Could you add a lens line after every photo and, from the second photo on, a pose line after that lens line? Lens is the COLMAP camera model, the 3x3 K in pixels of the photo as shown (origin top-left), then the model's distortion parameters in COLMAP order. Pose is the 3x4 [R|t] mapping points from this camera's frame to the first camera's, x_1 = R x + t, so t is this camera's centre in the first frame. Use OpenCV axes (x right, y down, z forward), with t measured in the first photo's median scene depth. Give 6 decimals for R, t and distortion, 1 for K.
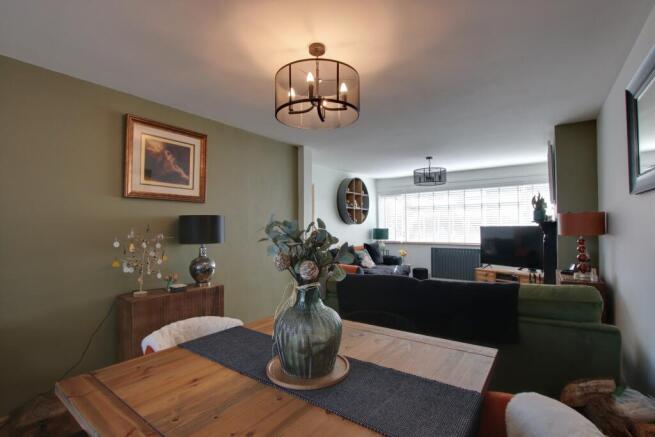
lens RADIAL K [[303.2, 0, 327.5], [0, 303.2, 218.5], [0, 0, 1]] dist [-0.021170, -0.000276]
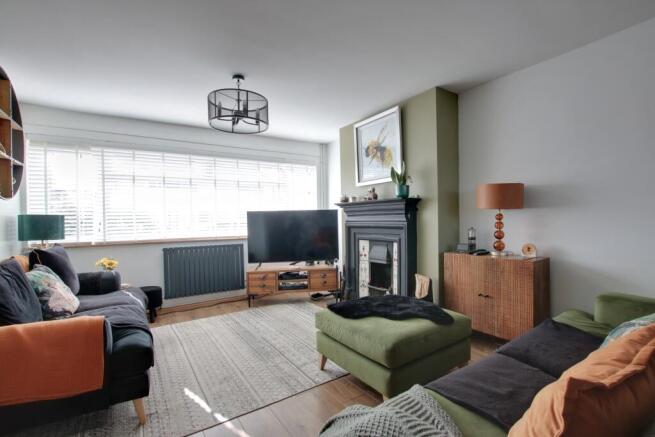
lens RADIAL K [[303.2, 0, 327.5], [0, 303.2, 218.5], [0, 0, 1]] dist [-0.021170, -0.000276]
pose [[0.357965, 0.006146, 0.933715, -0.084894], [-0.013928, 0.999902, -0.001242, 0.035136], [-0.933631, -0.012560, 0.358016, 0.498890]]
